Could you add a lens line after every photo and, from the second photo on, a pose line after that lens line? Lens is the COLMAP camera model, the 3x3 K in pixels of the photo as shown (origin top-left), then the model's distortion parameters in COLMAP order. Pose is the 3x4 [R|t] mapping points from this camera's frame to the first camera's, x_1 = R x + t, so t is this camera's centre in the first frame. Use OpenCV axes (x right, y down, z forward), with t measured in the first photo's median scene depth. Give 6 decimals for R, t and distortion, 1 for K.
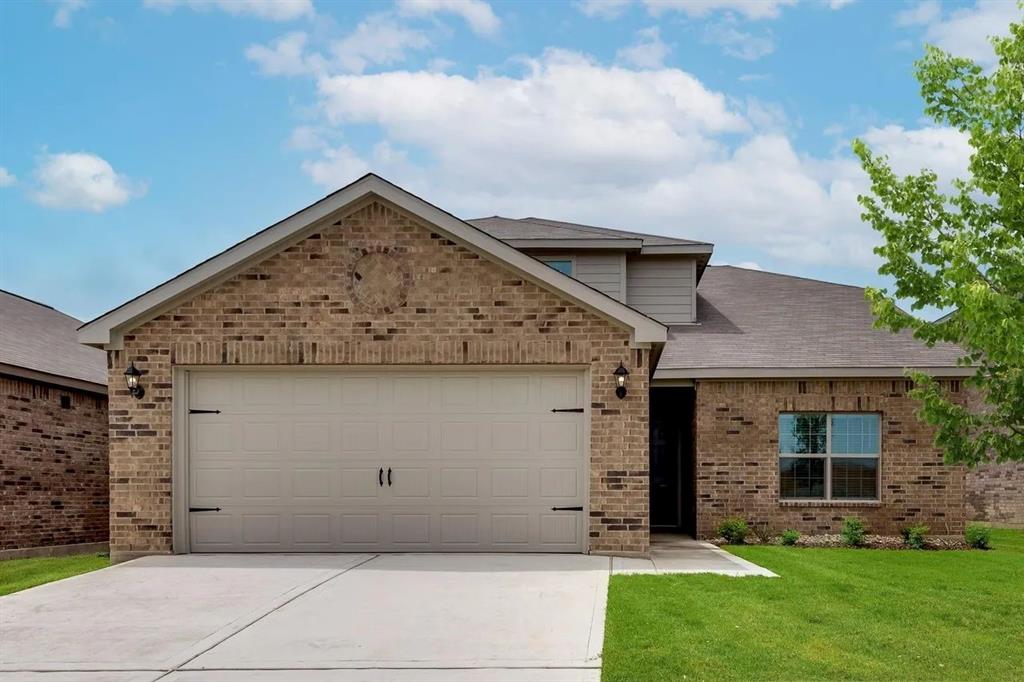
lens RADIAL K [[765.2, 0, 511.9], [0, 765.2, 307.2], [0, 0, 1]] dist [0.005559, 0.001764]
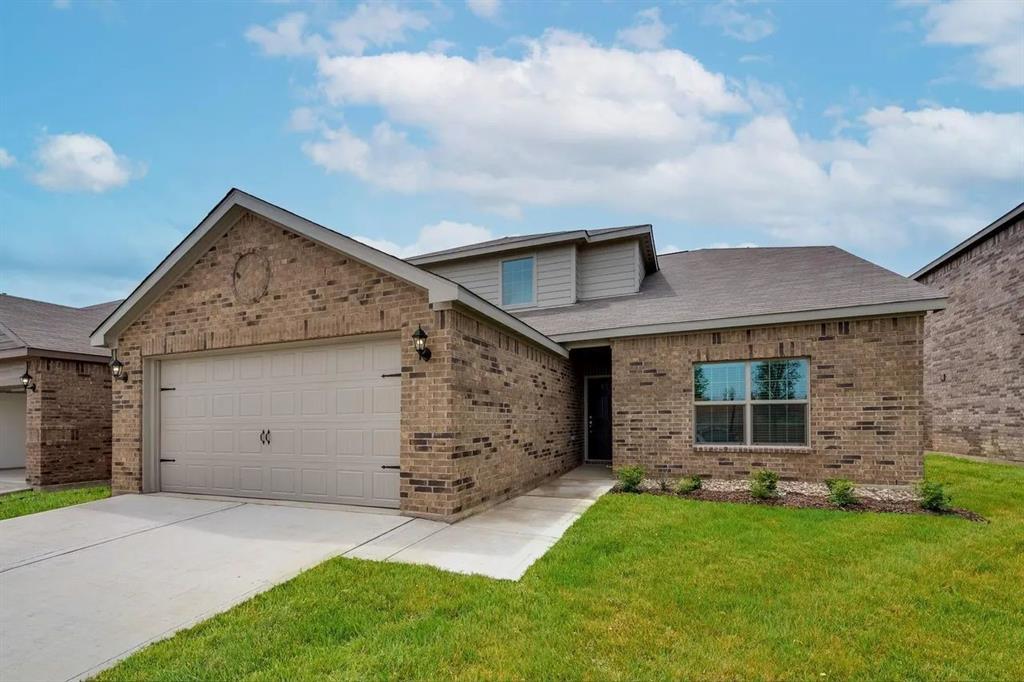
lens RADIAL K [[399.9, 0, 510.6], [0, 399.9, 342.4], [0, 0, 1]] dist [0.007179, -0.000490]
pose [[0.933402, -0.077276, -0.350412, 0.425402], [0.098591, 0.994182, 0.043373, 0.081591], [0.345022, -0.075032, 0.935591, 0.539944]]
